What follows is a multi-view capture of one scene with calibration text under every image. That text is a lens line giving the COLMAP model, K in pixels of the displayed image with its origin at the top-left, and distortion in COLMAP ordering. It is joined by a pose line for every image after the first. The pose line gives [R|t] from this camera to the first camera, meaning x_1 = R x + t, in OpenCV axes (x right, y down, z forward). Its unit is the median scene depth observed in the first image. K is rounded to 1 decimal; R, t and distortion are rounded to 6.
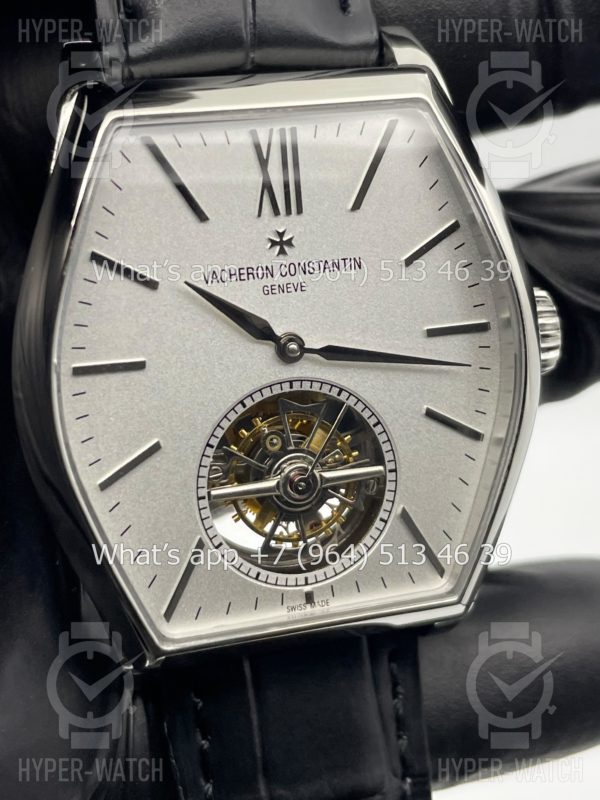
lens RADIAL K [[1201.1, 0, 300.0], [0, 1201.1, 400.0], [0, 0, 1]] dist [0.254622, -0.024256]
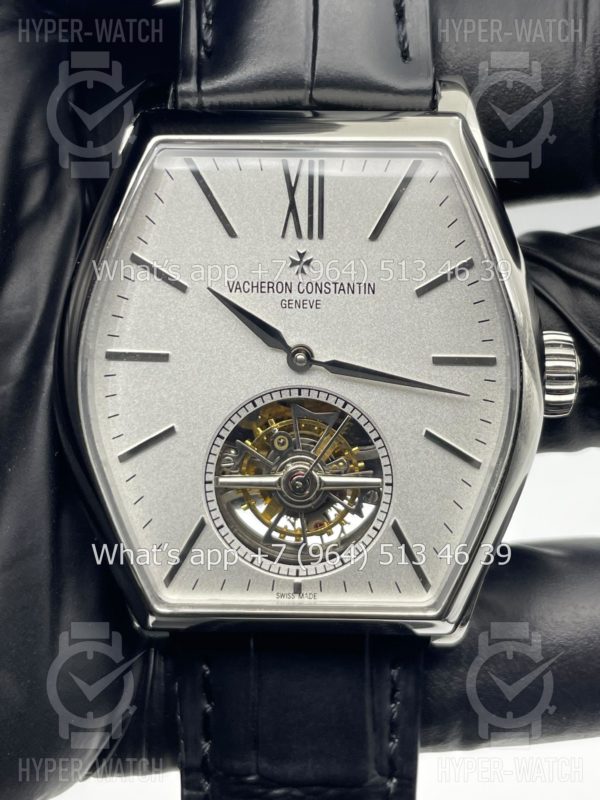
lens RADIAL K [[1201.1, 0, 300.0], [0, 1201.1, 400.0], [0, 0, 1]] dist [0.254622, -0.024256]
pose [[0.961143, 0.126245, -0.245491, 0.261779], [-0.131588, 0.991290, -0.005415, 0.000562], [0.242669, 0.037509, 0.969384, -0.064277]]
